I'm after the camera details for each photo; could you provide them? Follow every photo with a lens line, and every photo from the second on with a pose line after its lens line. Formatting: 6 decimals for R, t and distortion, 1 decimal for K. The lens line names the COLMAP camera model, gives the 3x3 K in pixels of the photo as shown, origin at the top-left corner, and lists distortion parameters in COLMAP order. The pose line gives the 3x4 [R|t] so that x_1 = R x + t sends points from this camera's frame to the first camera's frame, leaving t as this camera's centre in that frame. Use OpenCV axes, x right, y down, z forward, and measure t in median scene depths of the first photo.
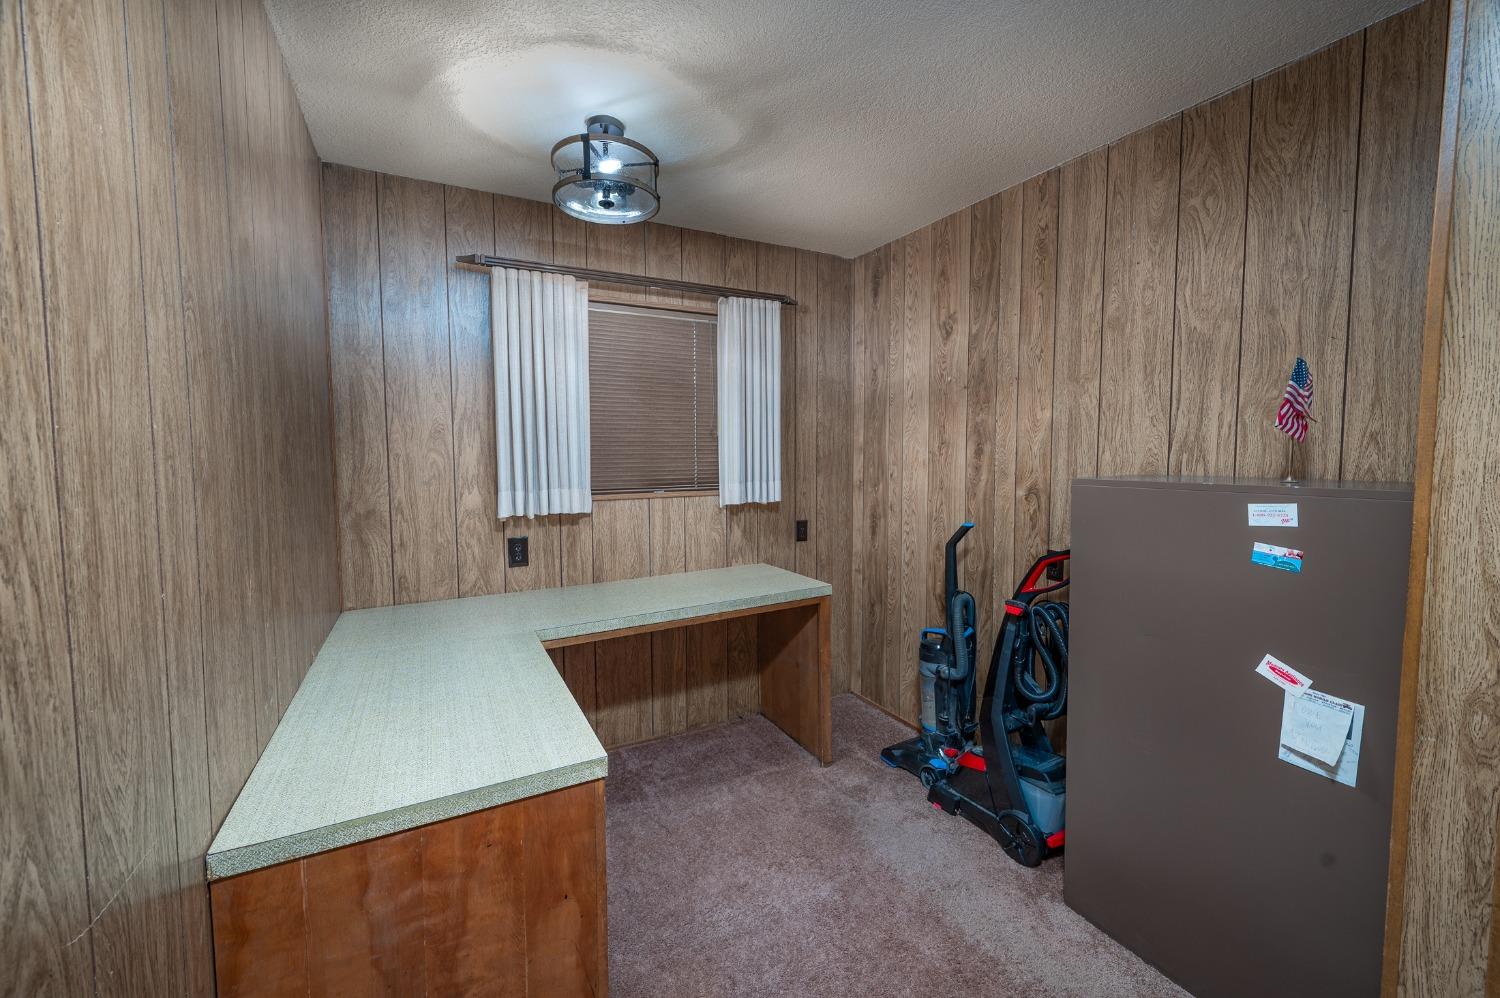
lens RADIAL K [[593.9, 0, 748.7], [0, 593.9, 487.8], [0, 0, 1]] dist [-0.002223, 0.000704]
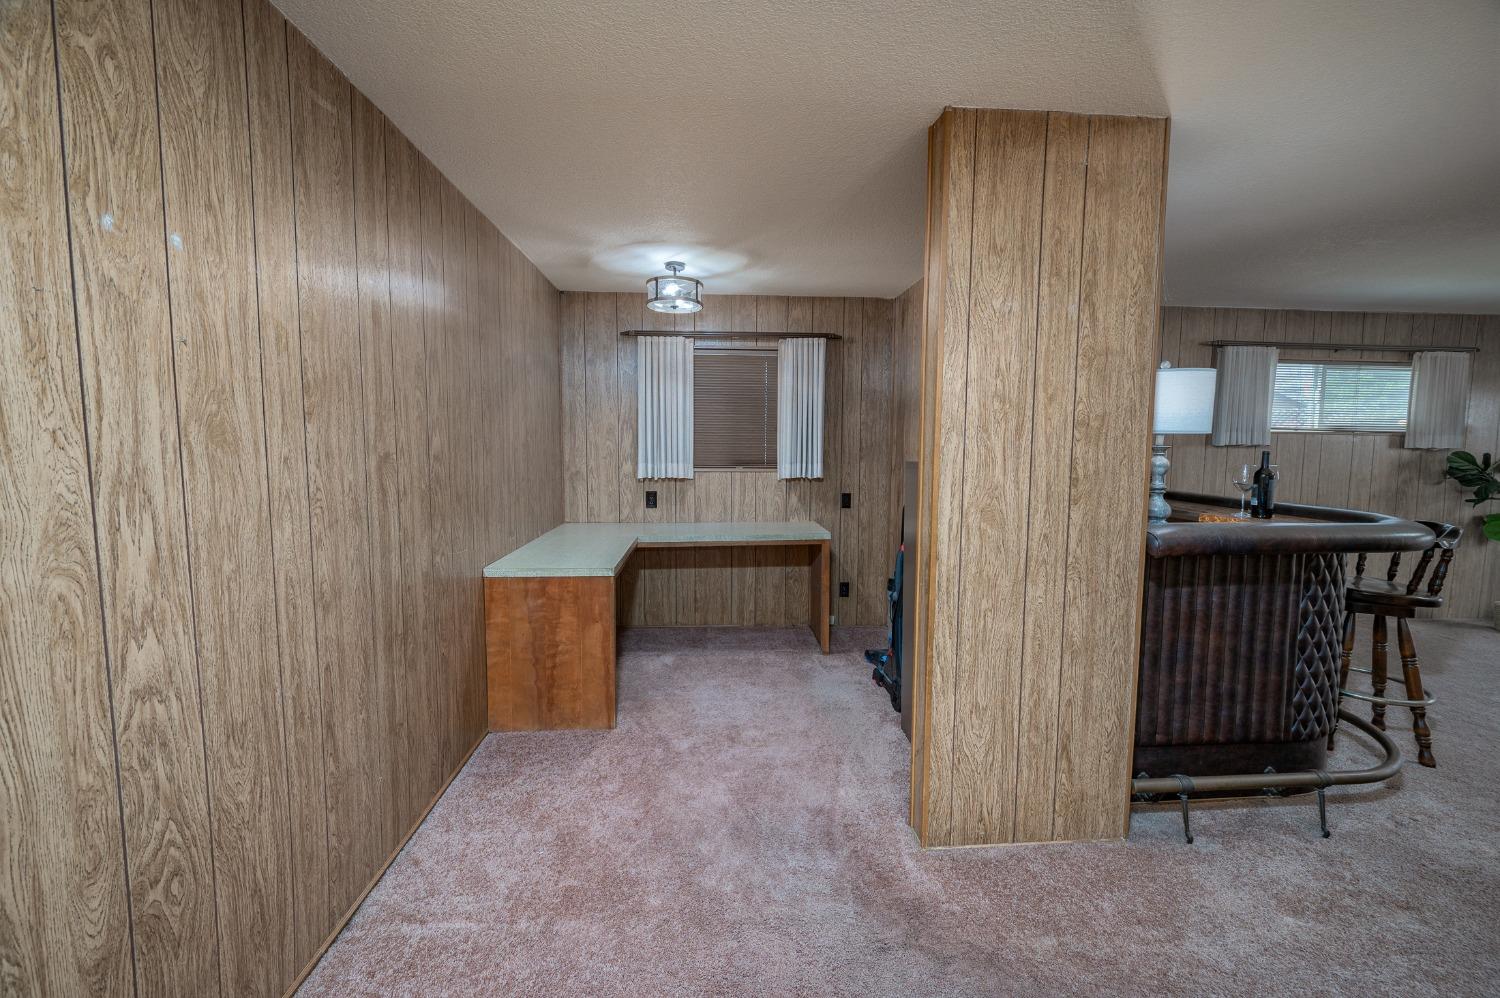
lens RADIAL K [[593.9, 0, 751.3], [0, 593.9, 490.7], [0, 0, 1]] dist [-0.002223, 0.000704]
pose [[0.912207, 0.045940, -0.407145, 0.541321], [-0.037856, 0.998894, 0.027893, 0.022973], [0.407976, -0.010031, 0.912937, -0.423620]]
